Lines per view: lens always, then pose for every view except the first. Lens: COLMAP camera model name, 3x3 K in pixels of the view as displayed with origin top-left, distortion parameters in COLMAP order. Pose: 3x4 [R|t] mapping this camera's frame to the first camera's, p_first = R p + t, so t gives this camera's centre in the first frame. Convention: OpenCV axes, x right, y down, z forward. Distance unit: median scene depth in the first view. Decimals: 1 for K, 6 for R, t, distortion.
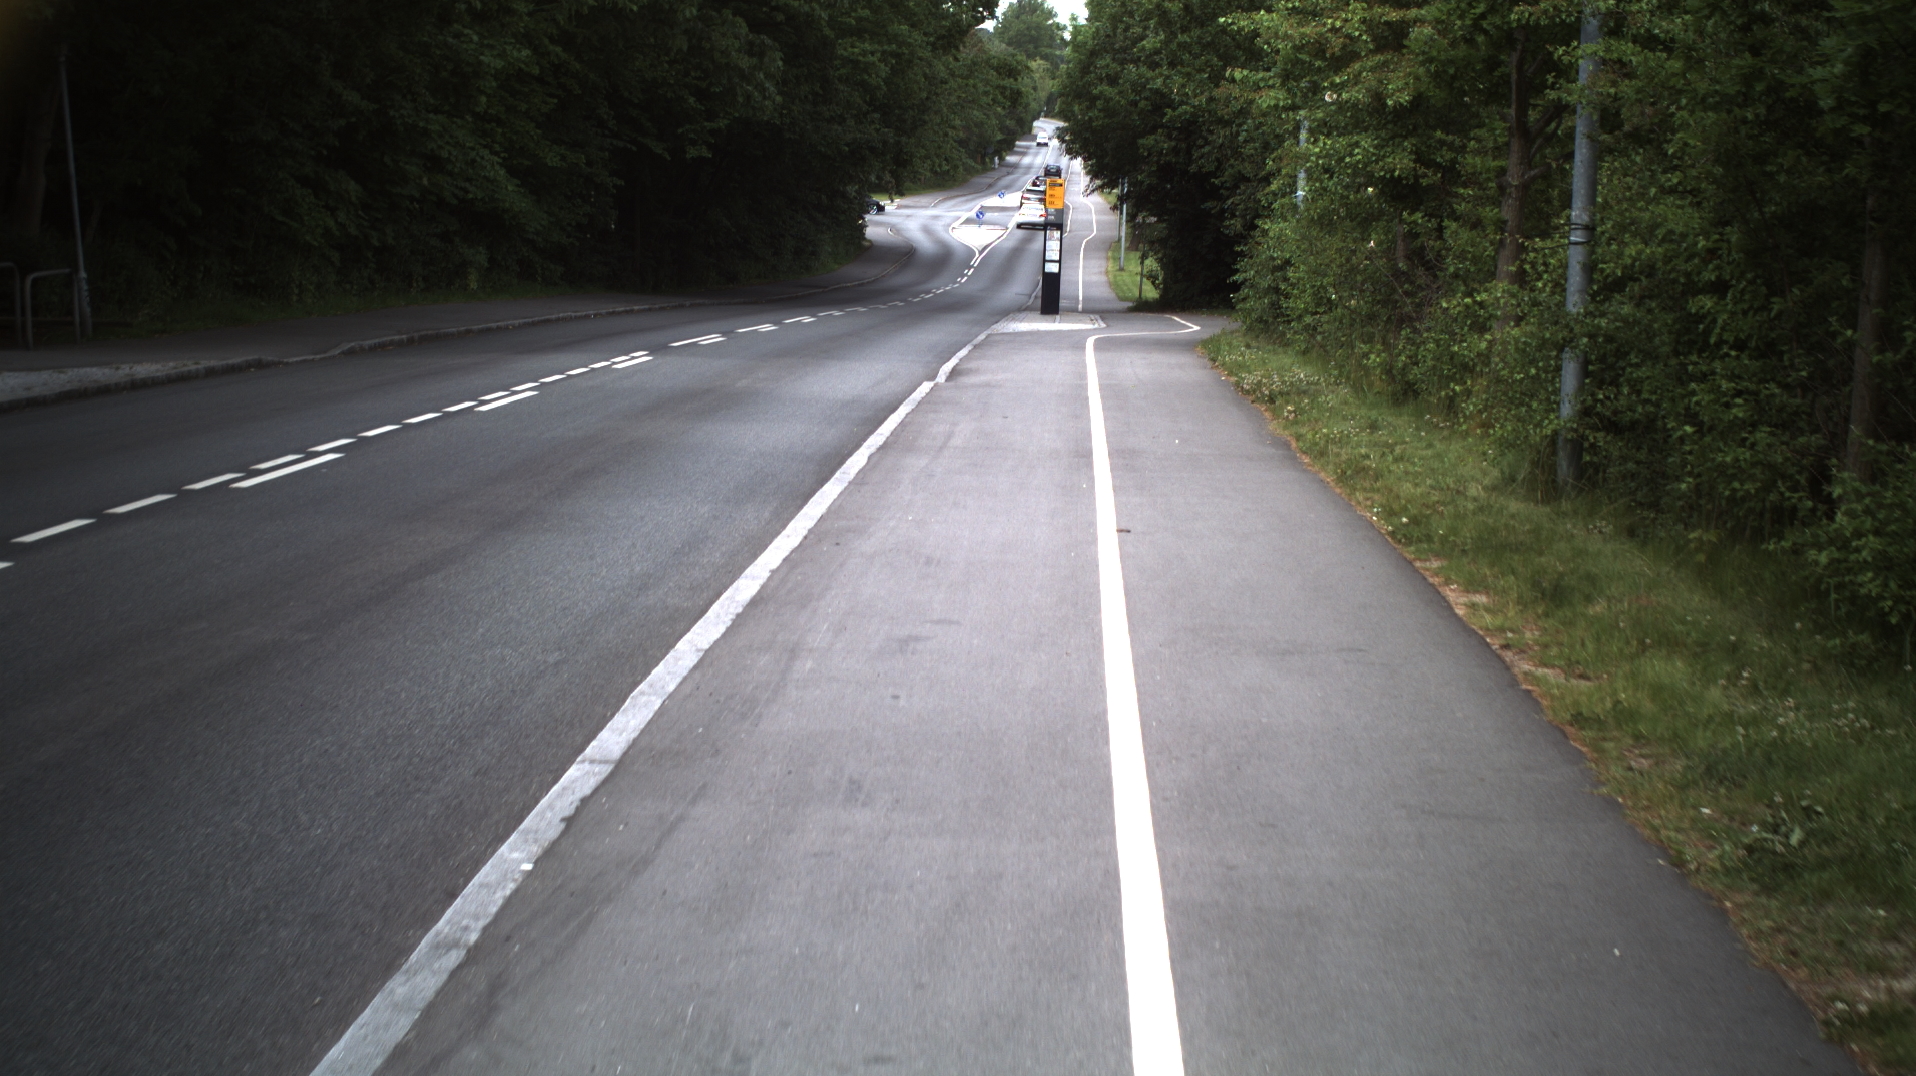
lens RADIAL K [[3745.3, 0, 955.1], [0, 3745.3, 521.8], [0, 0, 1]] dist [-0.242322, 0.000000]
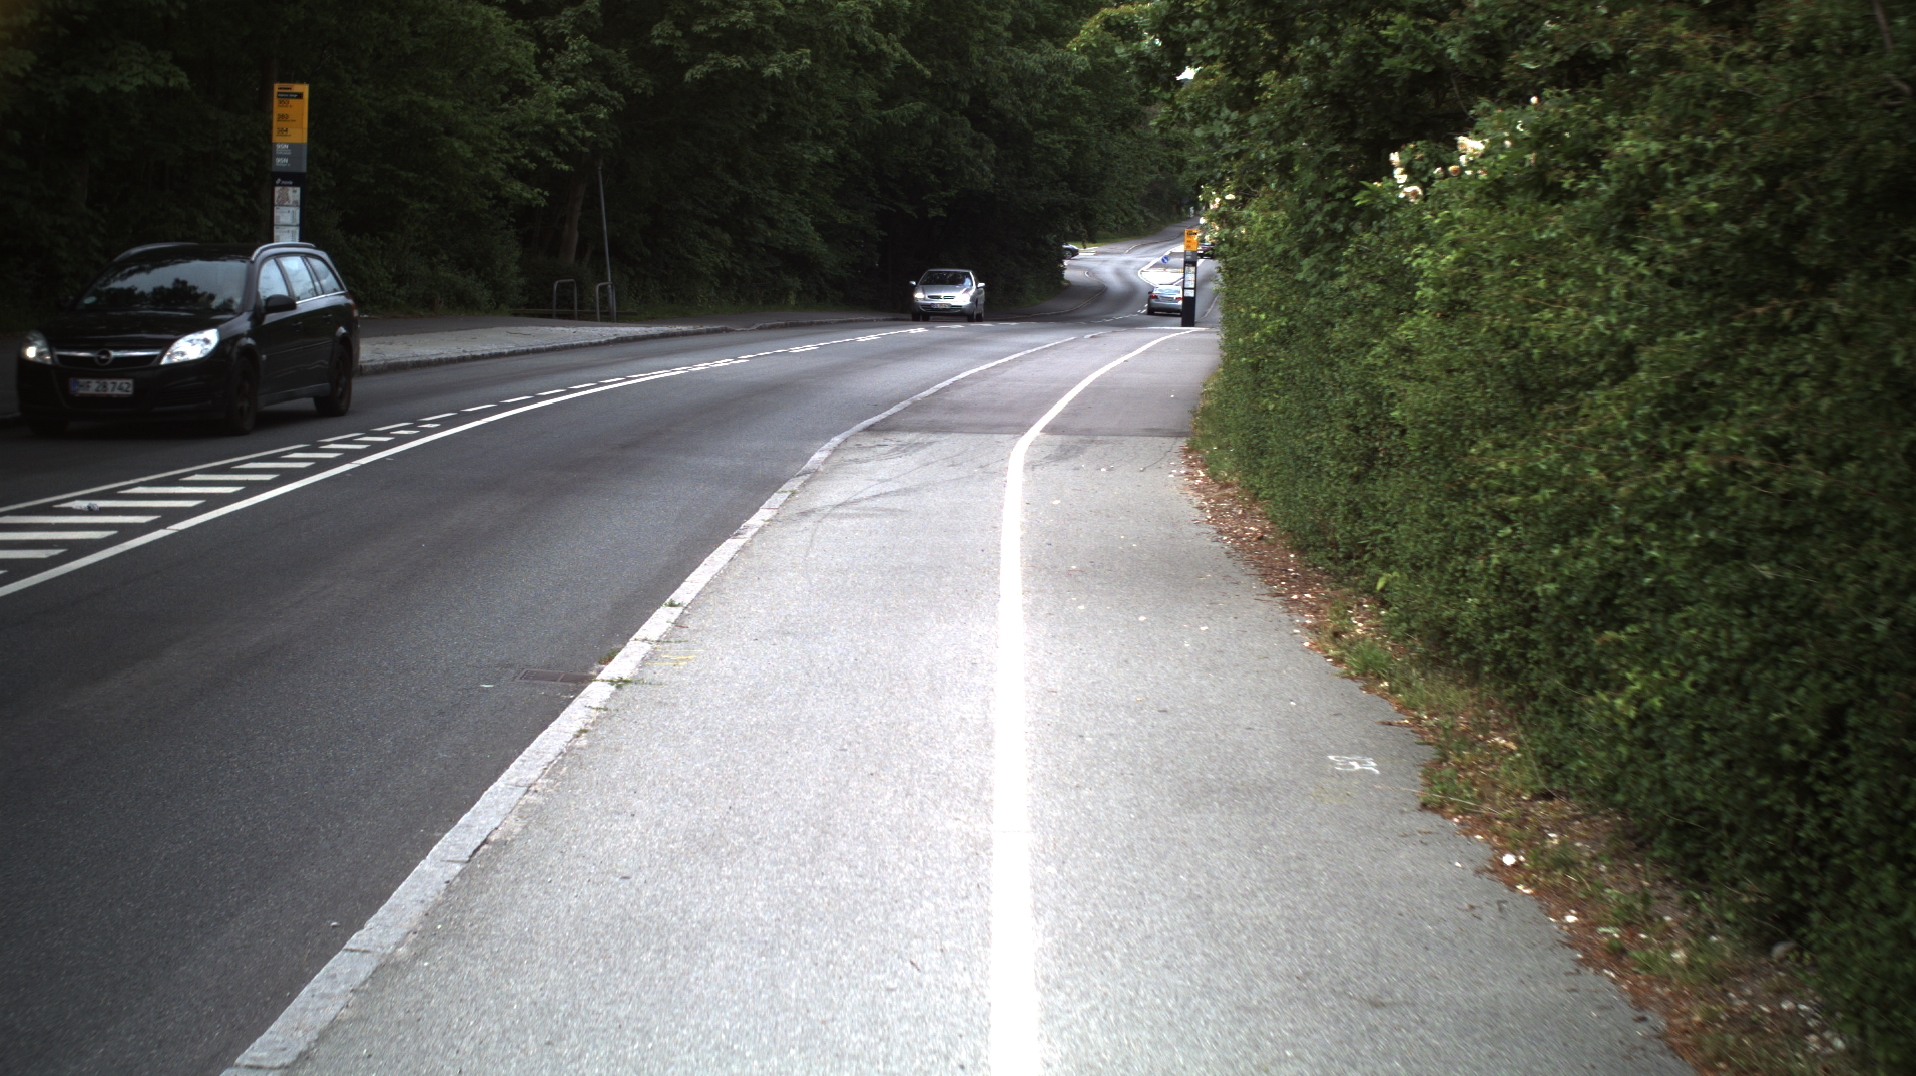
lens RADIAL K [[3745.3, 0, 951.4], [0, 3745.3, 529.7], [0, 0, 1]] dist [-0.242322, 0.000000]
pose [[0.998356, -0.003310, -0.057224, 0.033854], [0.002680, 0.999935, -0.011086, 0.071120], [0.057257, 0.010914, 0.998300, -0.794685]]
